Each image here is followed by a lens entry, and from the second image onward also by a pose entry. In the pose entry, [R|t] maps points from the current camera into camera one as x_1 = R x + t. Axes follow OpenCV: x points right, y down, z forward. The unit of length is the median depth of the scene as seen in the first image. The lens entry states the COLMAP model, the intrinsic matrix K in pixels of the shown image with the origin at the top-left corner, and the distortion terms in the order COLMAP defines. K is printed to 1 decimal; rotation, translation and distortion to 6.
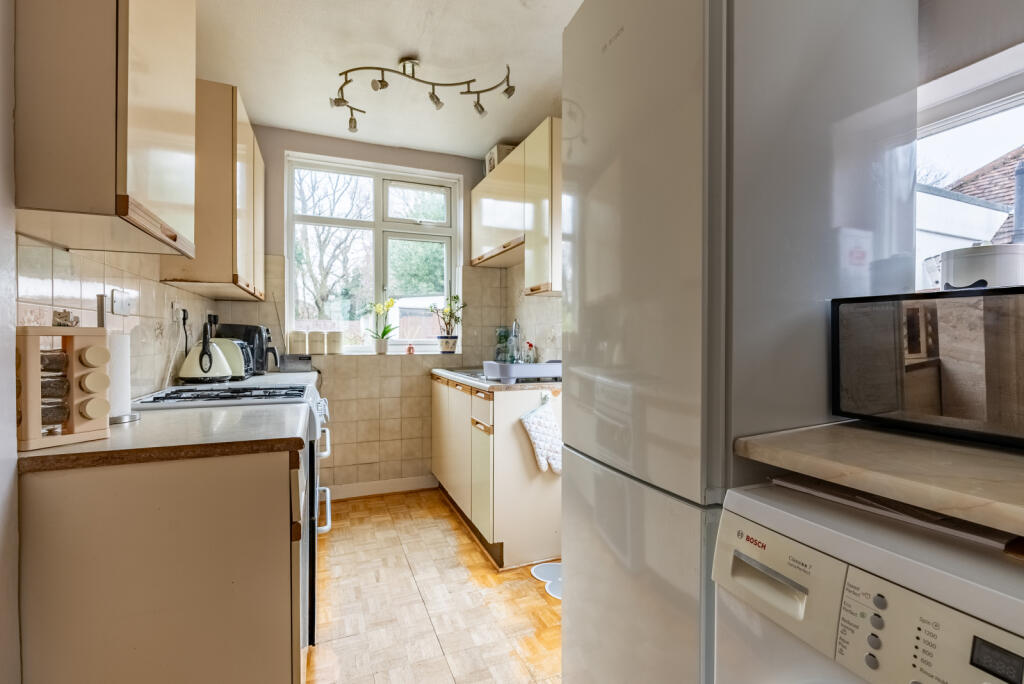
lens RADIAL K [[469.0, 0, 514.2], [0, 469.0, 343.2], [0, 0, 1]] dist [-0.020022, 0.002047]
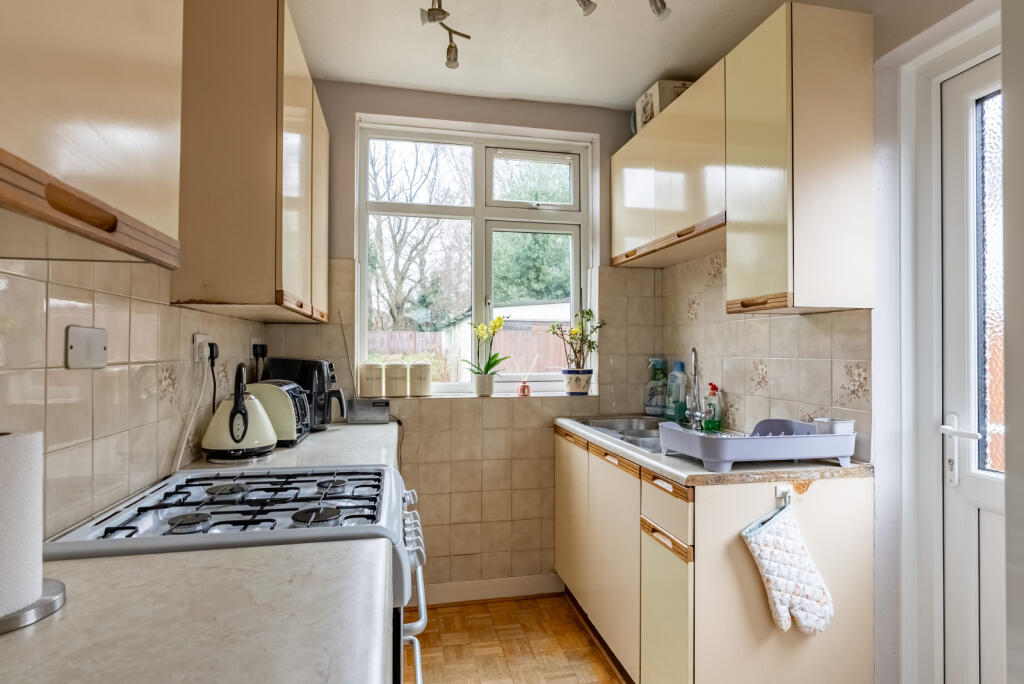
lens RADIAL K [[553.8, 0, 508.6], [0, 553.8, 344.5], [0, 0, 1]] dist [-0.018786, 0.000400]
pose [[0.981953, -0.002299, -0.189113, -0.100580], [-0.001715, 0.999777, -0.021062, -0.039462], [0.189119, 0.021006, 0.981729, 0.215863]]
